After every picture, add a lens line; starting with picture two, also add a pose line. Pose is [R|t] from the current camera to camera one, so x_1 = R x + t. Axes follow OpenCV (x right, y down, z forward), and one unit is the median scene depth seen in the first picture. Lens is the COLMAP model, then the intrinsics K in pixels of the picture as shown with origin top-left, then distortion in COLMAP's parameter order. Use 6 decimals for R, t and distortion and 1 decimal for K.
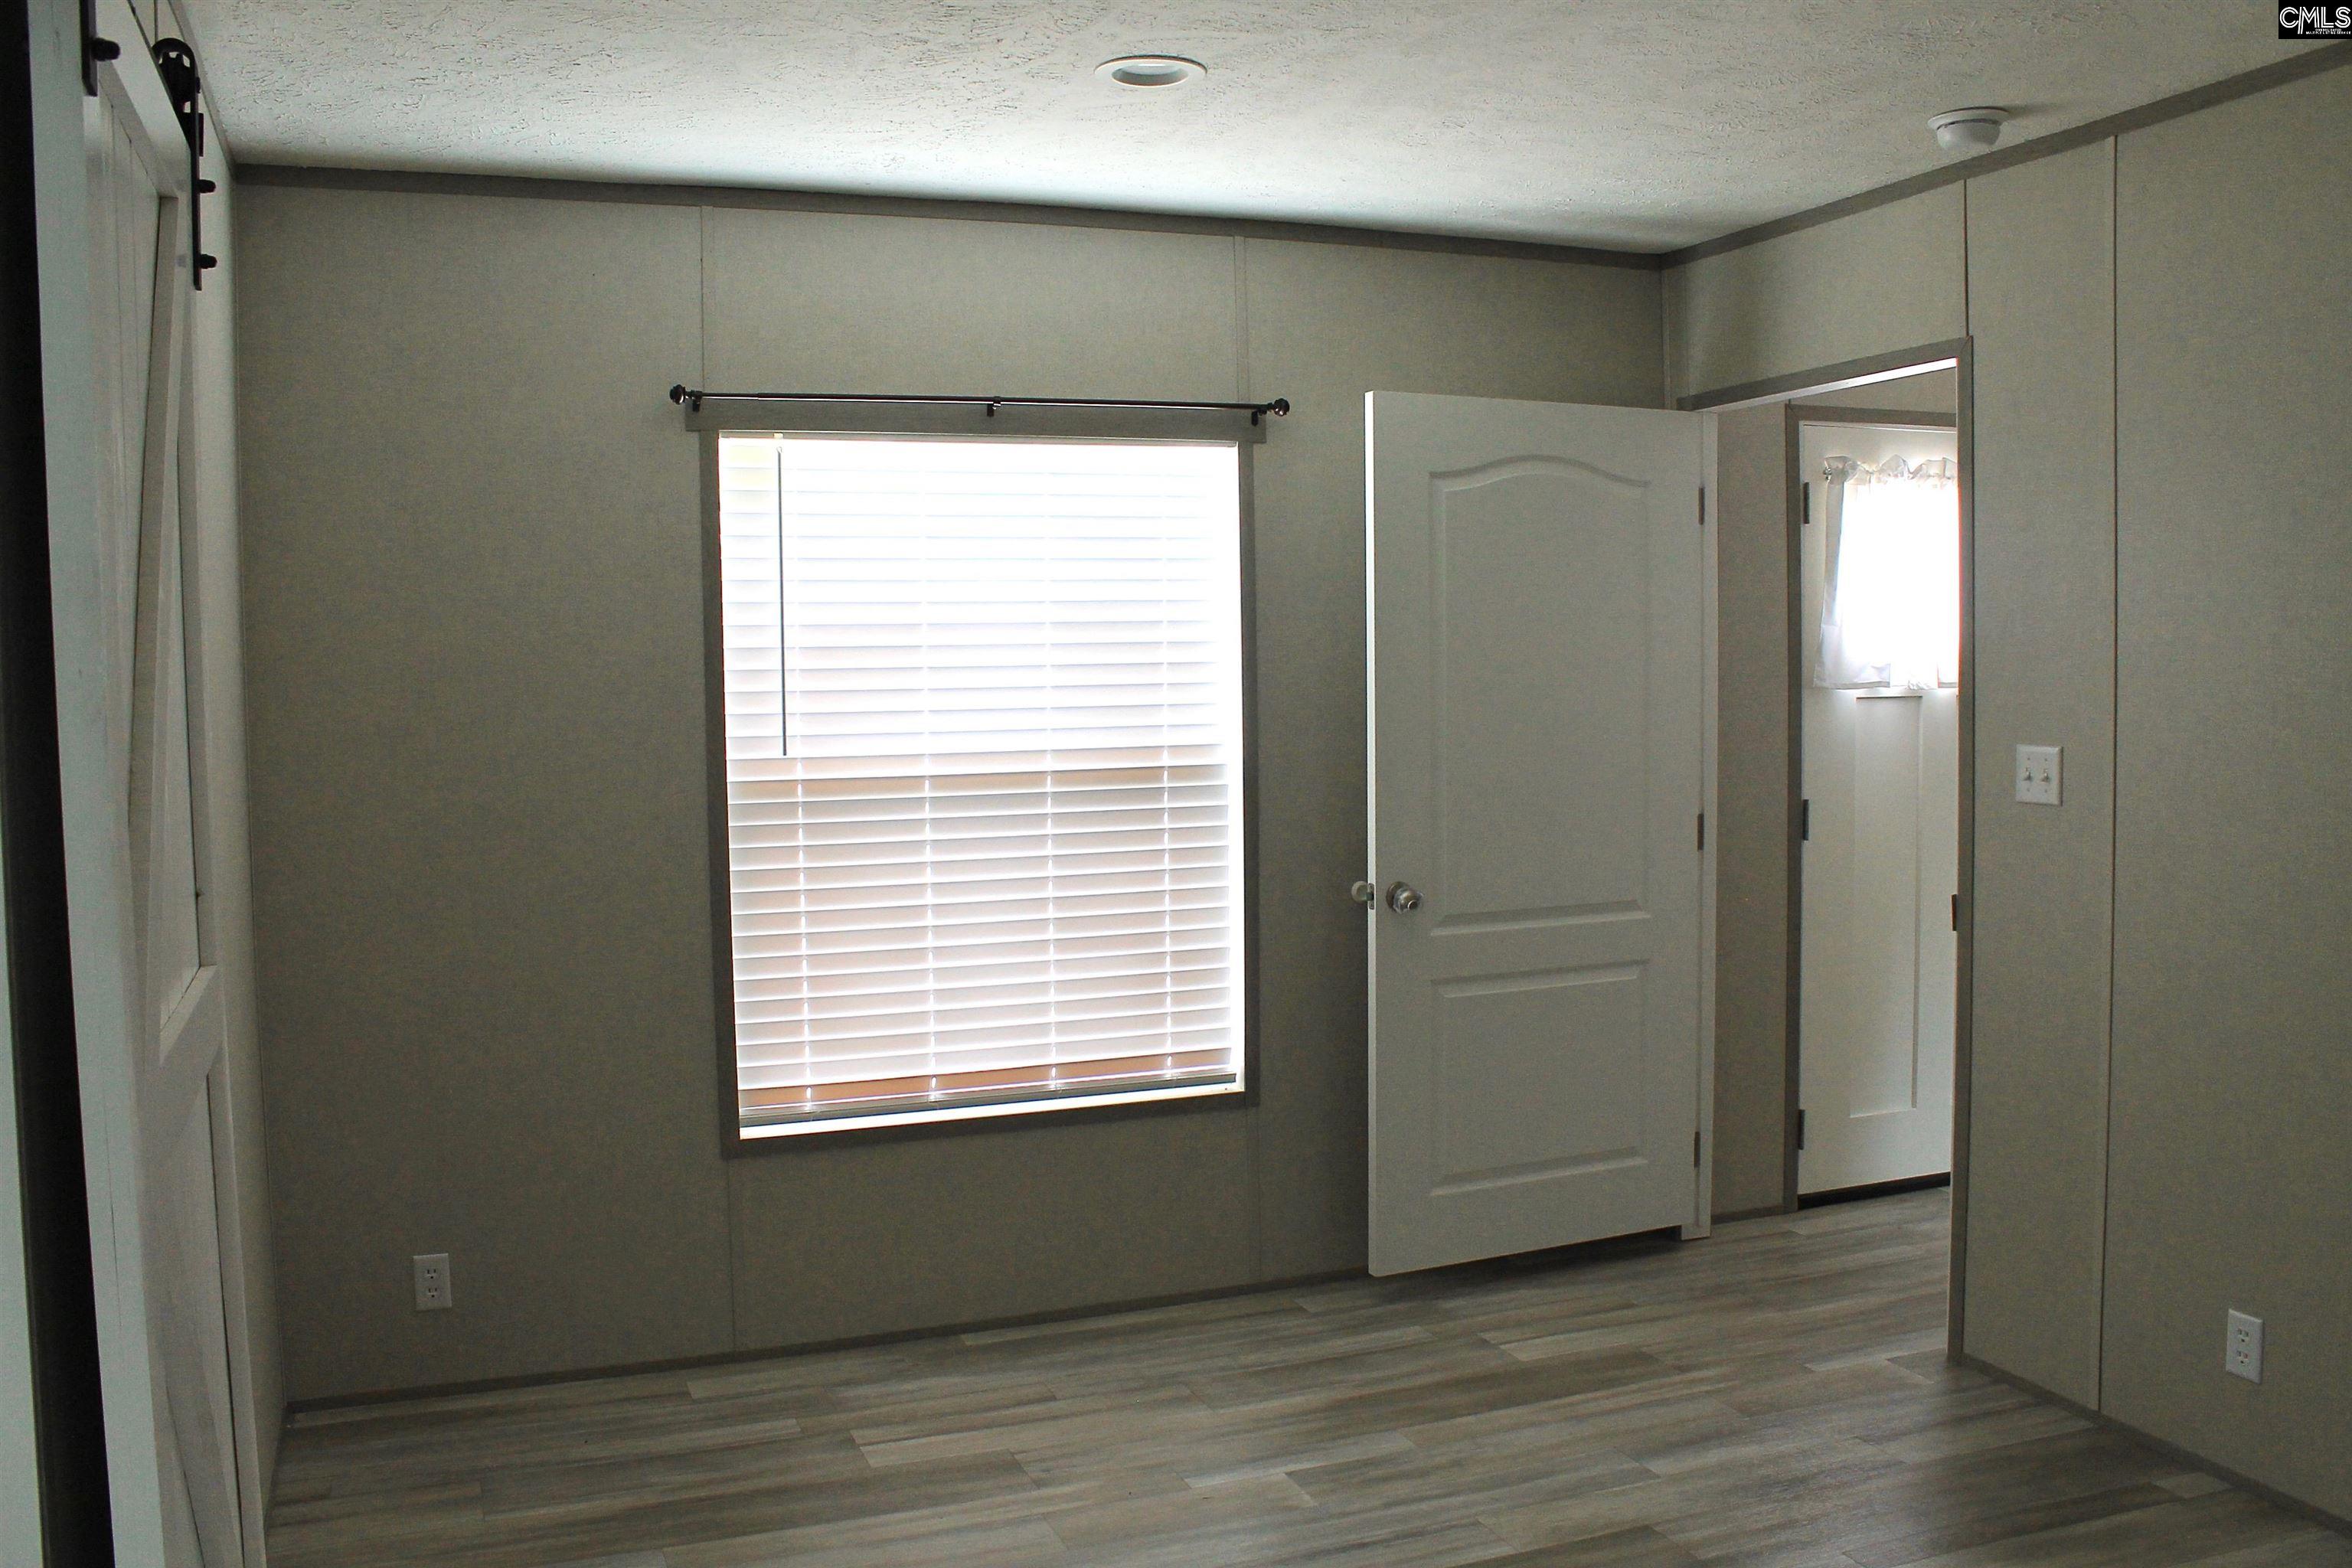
lens RADIAL K [[2010.7, 0, 1134.4], [0, 2010.7, 778.4], [0, 0, 1]] dist [-0.163171, 0.150581]
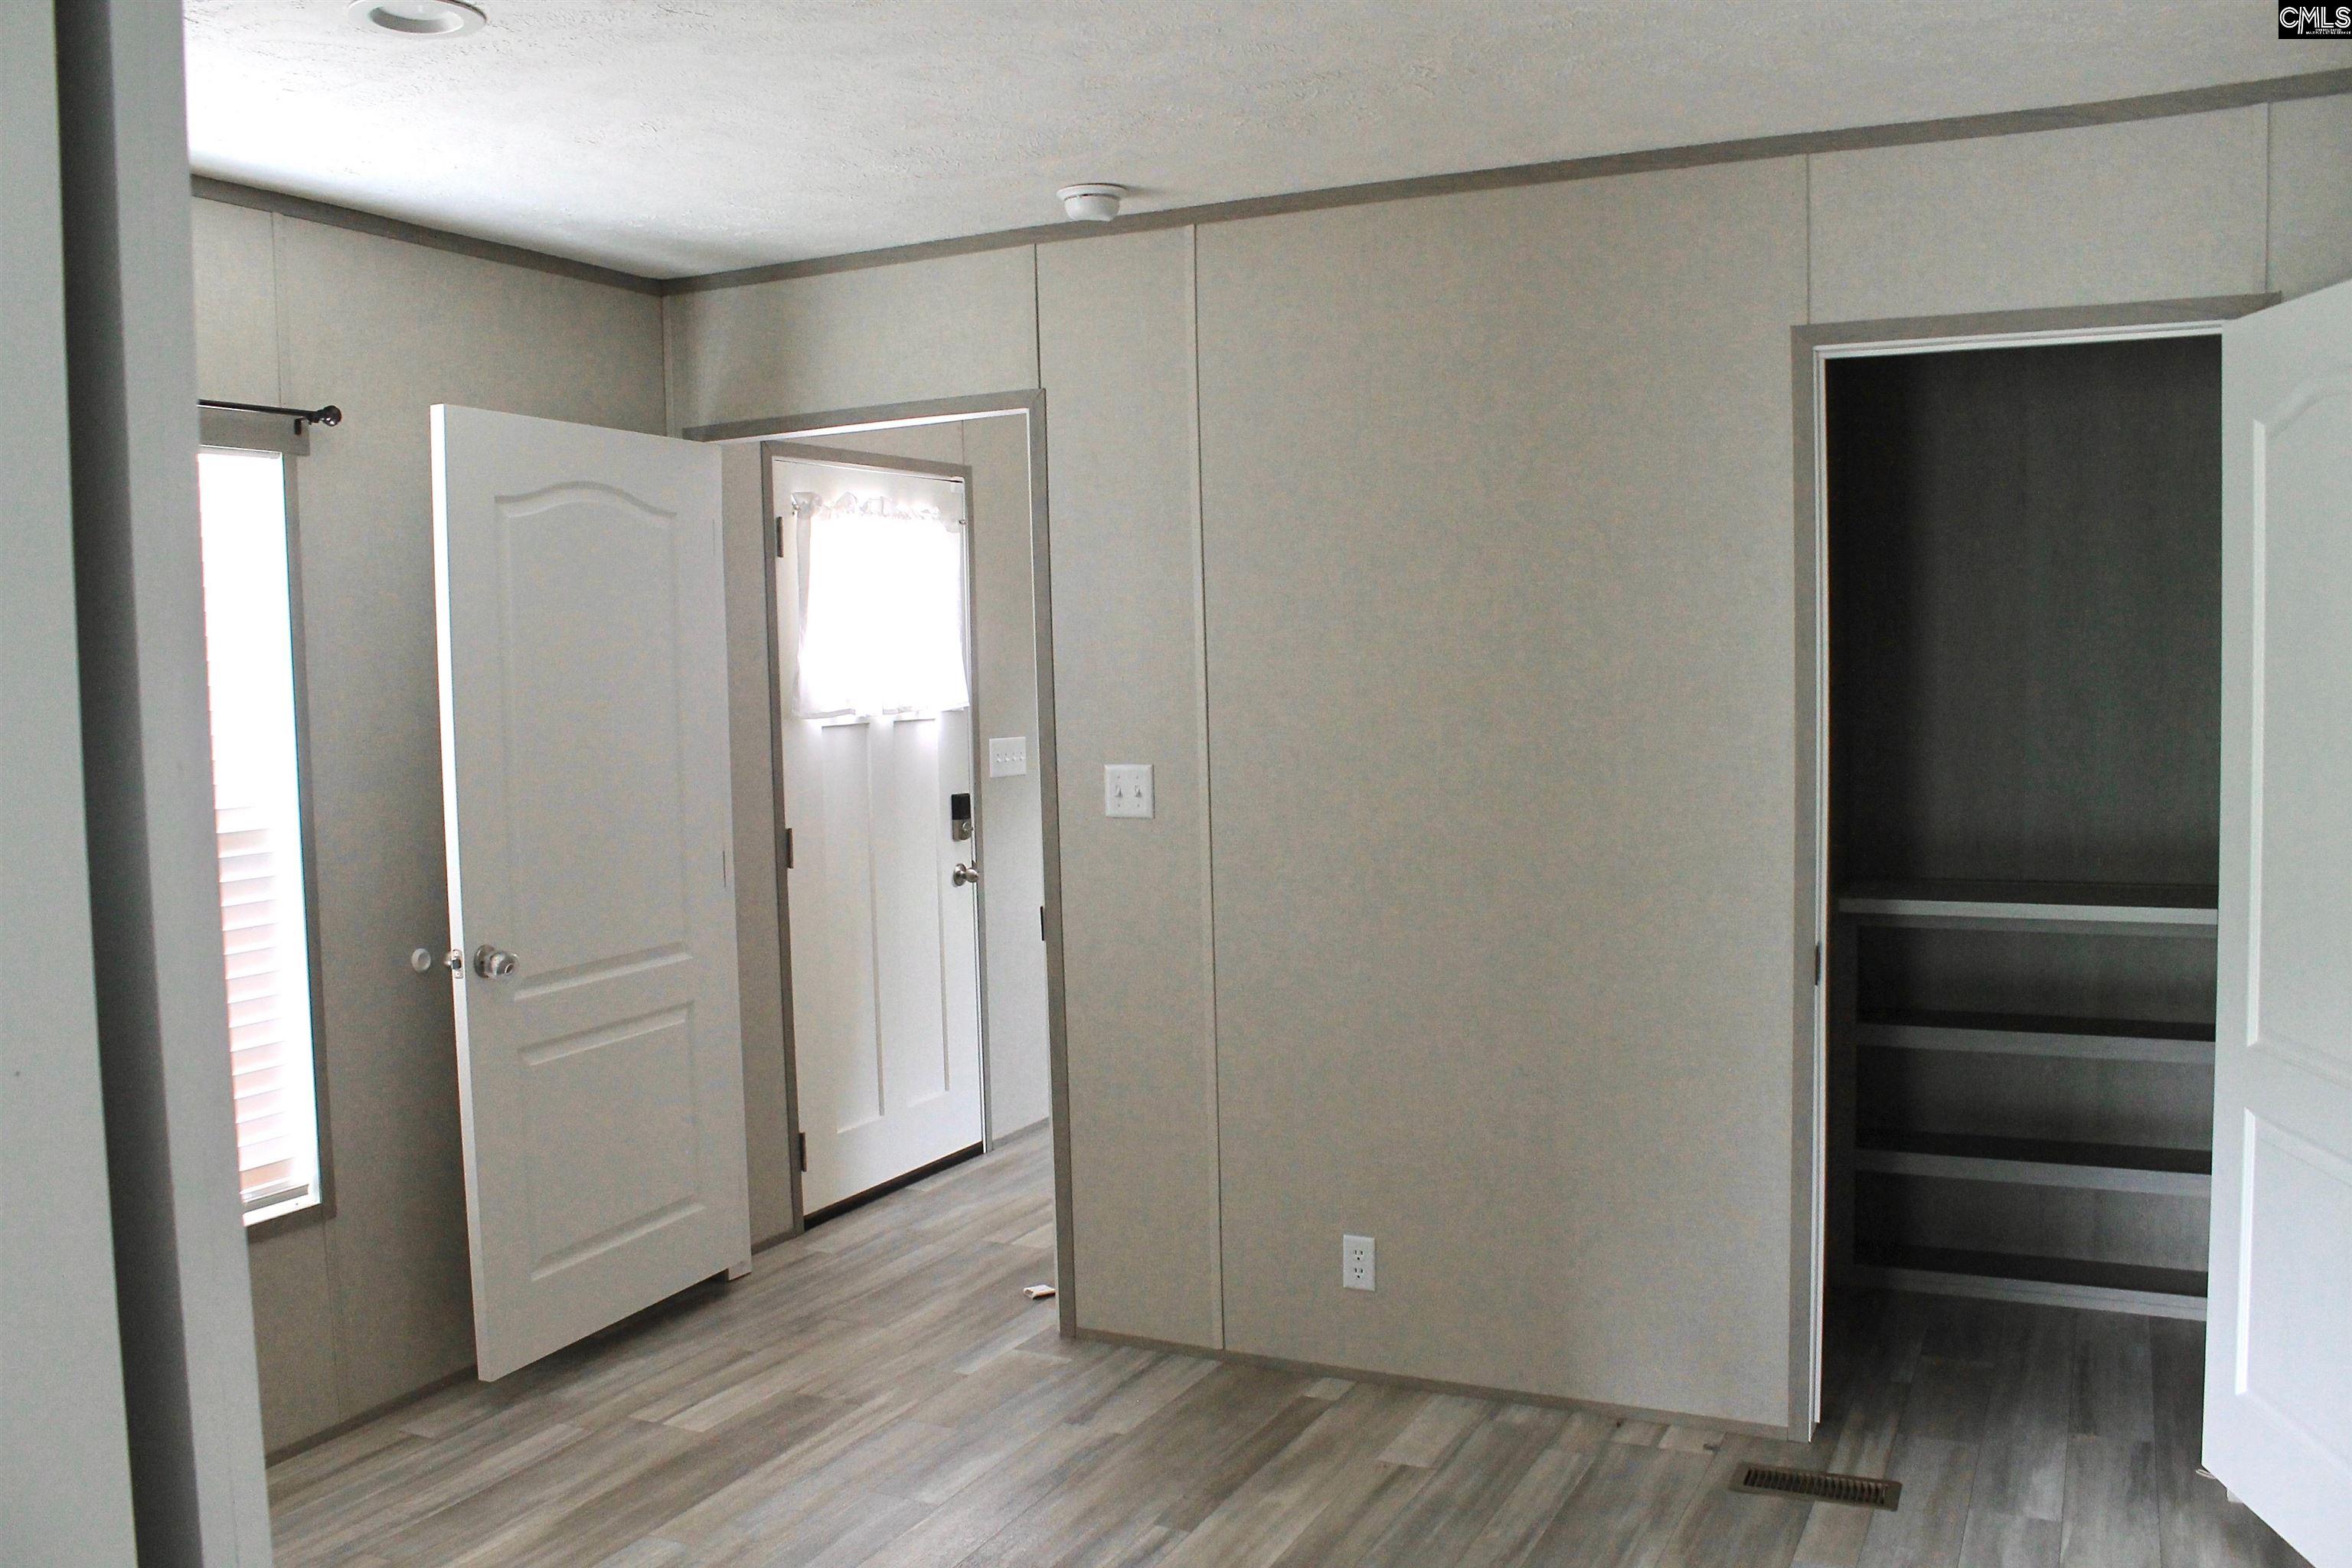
lens RADIAL K [[2010.7, 0, 1134.4], [0, 2010.7, 778.4], [0, 0, 1]] dist [-0.163171, 0.150581]
pose [[0.735999, -0.045126, 0.675477, -0.270512], [0.054532, 0.998485, 0.007286, -0.015404], [-0.674783, 0.031473, 0.737345, 0.146495]]
